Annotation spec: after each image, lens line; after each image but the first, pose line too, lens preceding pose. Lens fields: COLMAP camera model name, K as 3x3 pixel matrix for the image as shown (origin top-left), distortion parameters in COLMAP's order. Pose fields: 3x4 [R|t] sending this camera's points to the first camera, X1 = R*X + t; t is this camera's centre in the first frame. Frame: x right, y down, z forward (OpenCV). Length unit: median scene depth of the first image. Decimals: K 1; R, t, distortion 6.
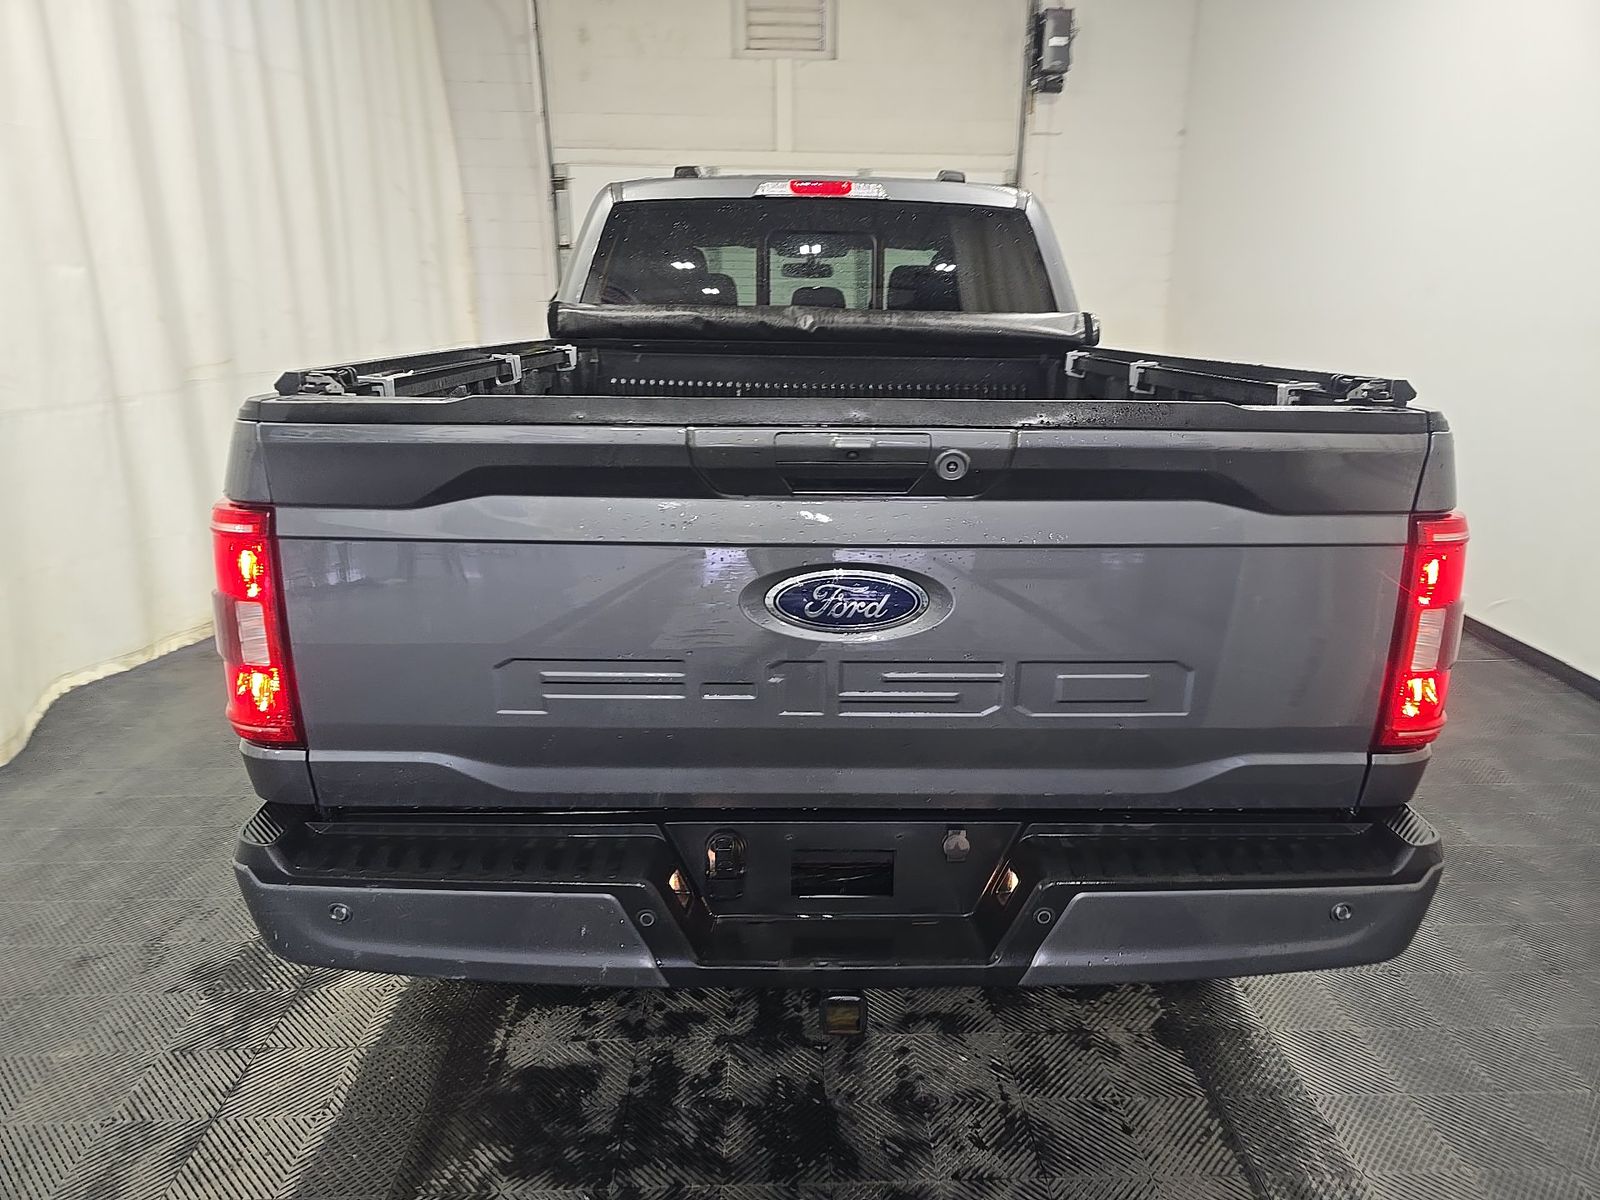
lens RADIAL K [[1059.3, 0, 800.0], [0, 1059.3, 600.0], [0, 0, 1]] dist [0.021453, 0.000070]
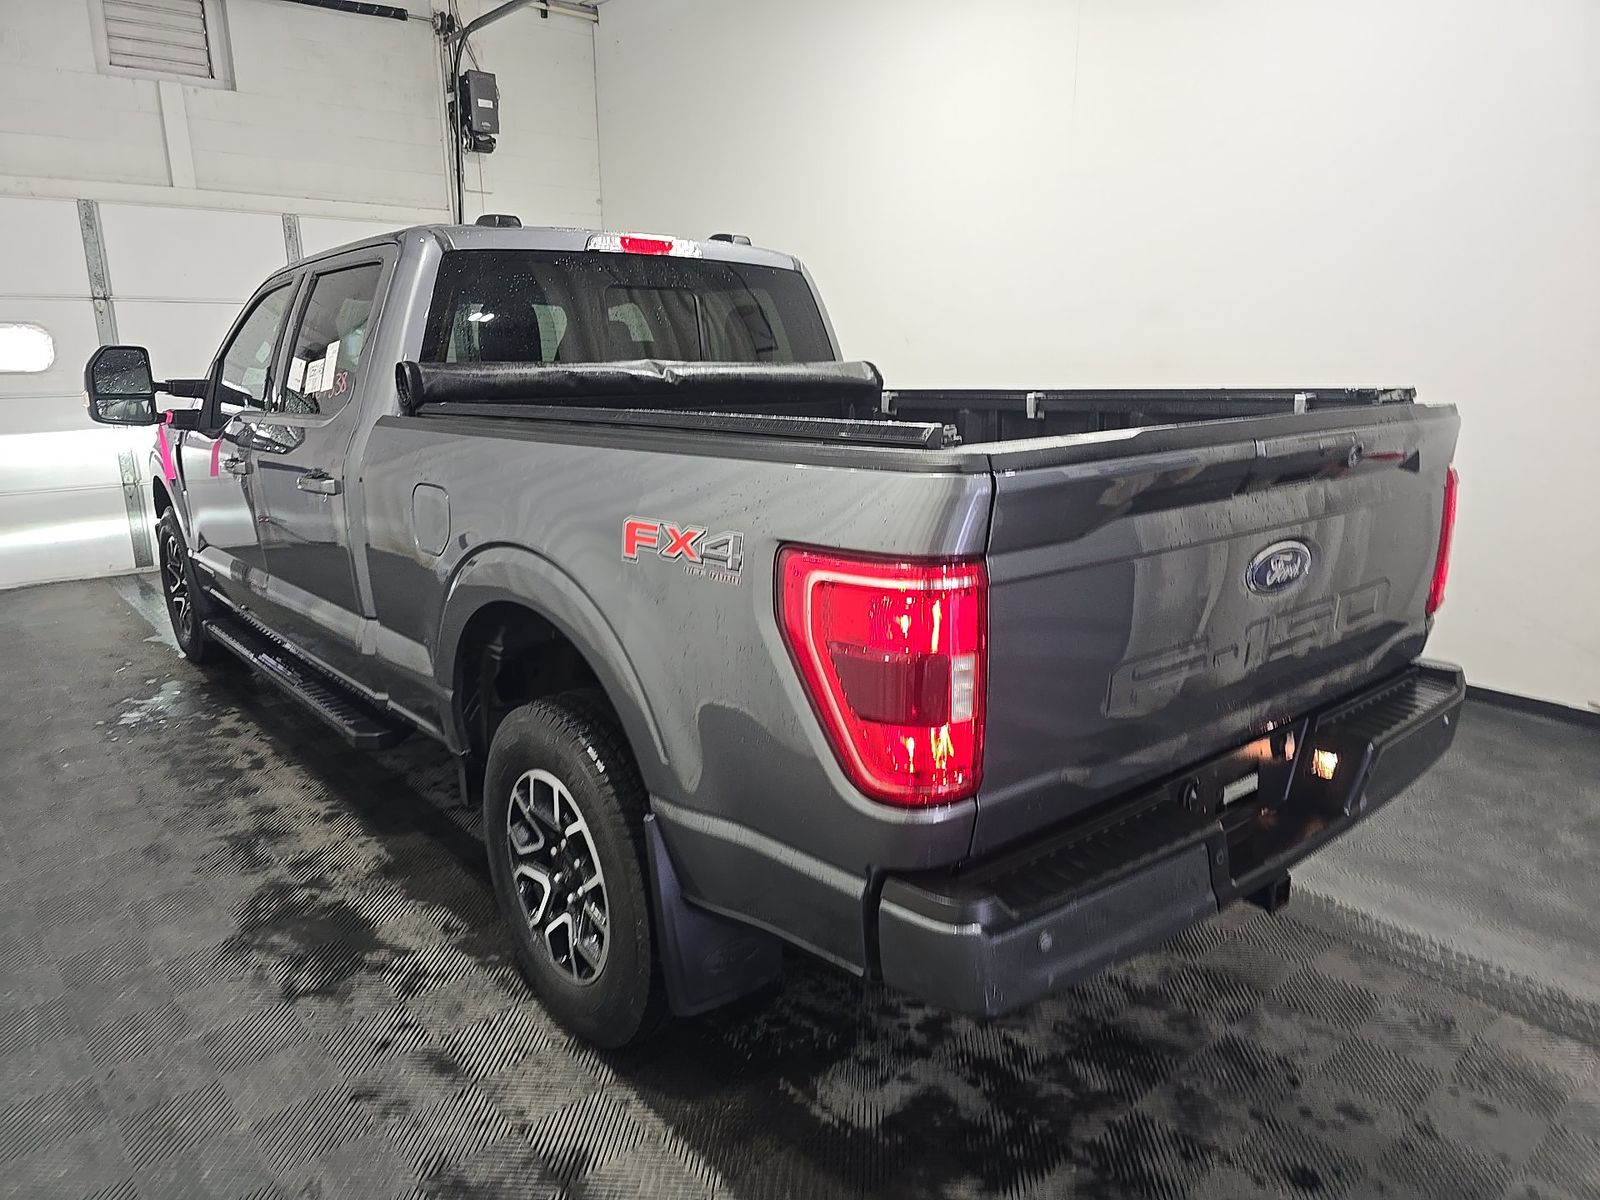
lens RADIAL K [[1068.3, 0, 800.0], [0, 1068.3, 600.0], [0, 0, 1]] dist [0.044821, -0.039296]
pose [[0.776553, -0.160418, 0.609288, -0.545491], [0.191241, 0.981434, 0.014658, -0.040867], [-0.600327, 0.105138, 0.792813, 0.131981]]
